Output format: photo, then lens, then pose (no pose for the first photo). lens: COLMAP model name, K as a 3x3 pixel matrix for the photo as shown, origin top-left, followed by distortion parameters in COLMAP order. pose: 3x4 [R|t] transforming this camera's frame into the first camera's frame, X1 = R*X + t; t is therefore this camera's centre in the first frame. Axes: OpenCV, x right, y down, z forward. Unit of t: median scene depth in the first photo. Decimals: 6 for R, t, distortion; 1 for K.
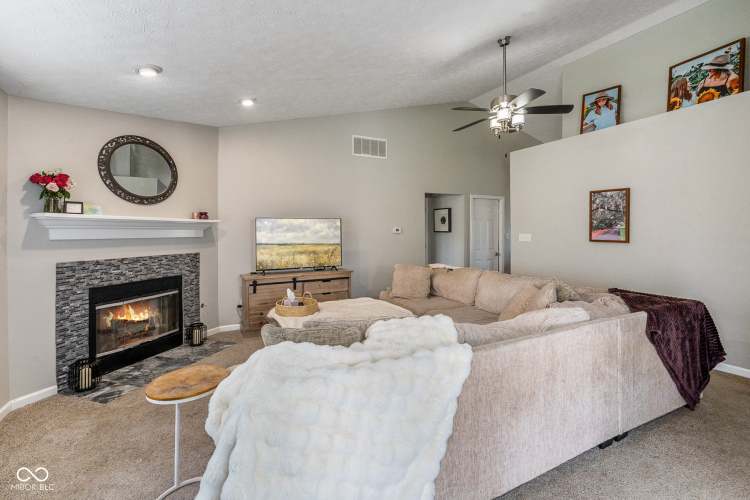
lens RADIAL K [[340.3, 0, 370.7], [0, 340.3, 228.3], [0, 0, 1]] dist [-0.009653, 0.001464]
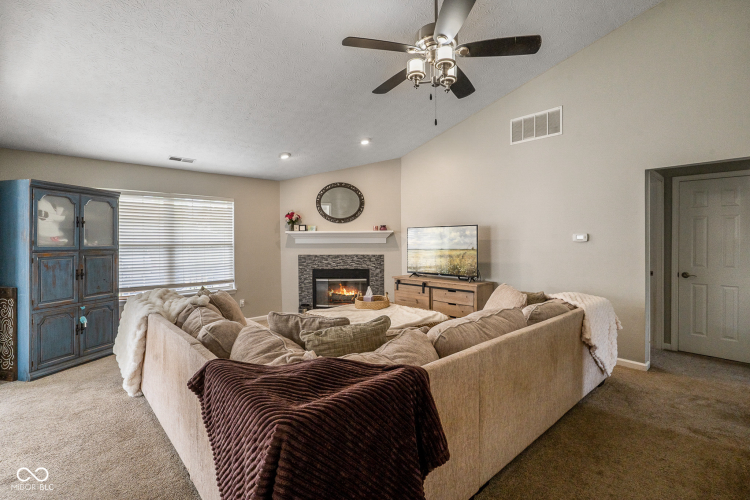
lens RADIAL K [[340.3, 0, 376.7], [0, 340.3, 243.2], [0, 0, 1]] dist [-0.009653, 0.001464]
pose [[0.273108, 0.015870, -0.961853, 0.891724], [0.013515, 0.999702, 0.020332, -0.003425], [0.961889, -0.018553, 0.272812, 0.651026]]
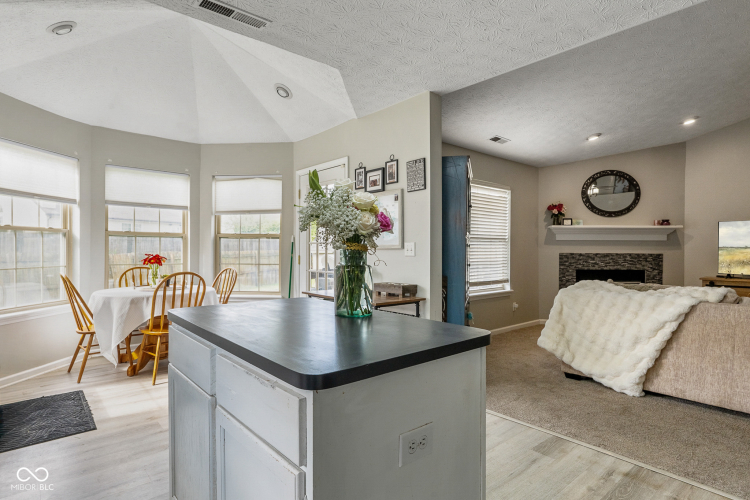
lens RADIAL K [[393.7, 0, 376.7], [0, 393.7, 254.0], [0, 0, 1]] dist [-0.019459, -0.000223]
pose [[0.226584, 0.018566, -0.973815, 0.659102], [0.003807, 0.999794, 0.019947, 0.045497], [0.973984, -0.008226, 0.226466, -0.318432]]
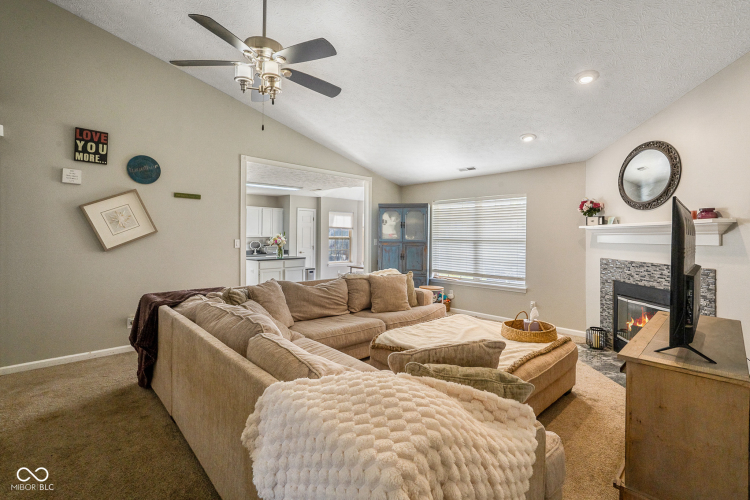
lens RADIAL K [[340.3, 0, 369.6], [0, 340.3, 241.2], [0, 0, 1]] dist [-0.009653, 0.001464]
pose [[-0.961669, 0.003421, -0.274192, 0.347122], [0.002362, 0.999988, 0.004190, 0.013501], [0.274203, 0.003381, -0.961666, 1.579154]]
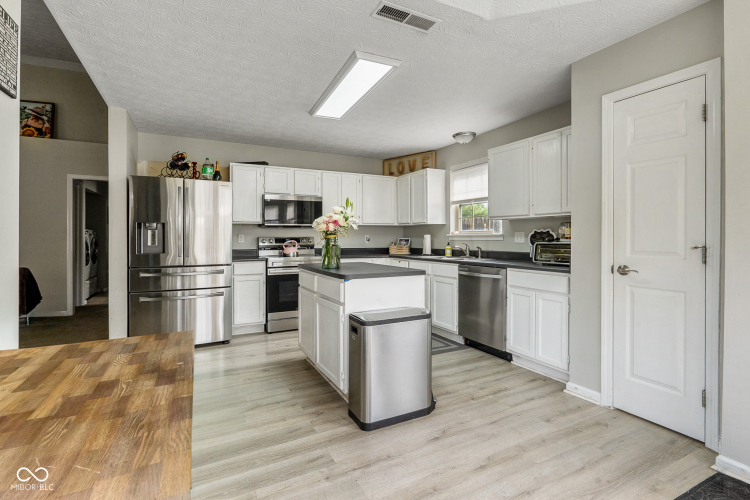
lens RADIAL K [[340.3, 0, 374.2], [0, 340.3, 232.1], [0, 0, 1]] dist [-0.009653, 0.001464]
pose [[-0.037551, 0.020371, 0.999087, -0.396514], [0.000853, 0.999792, -0.020353, 0.046645], [-0.999294, 0.000088, -0.037560, -0.337031]]
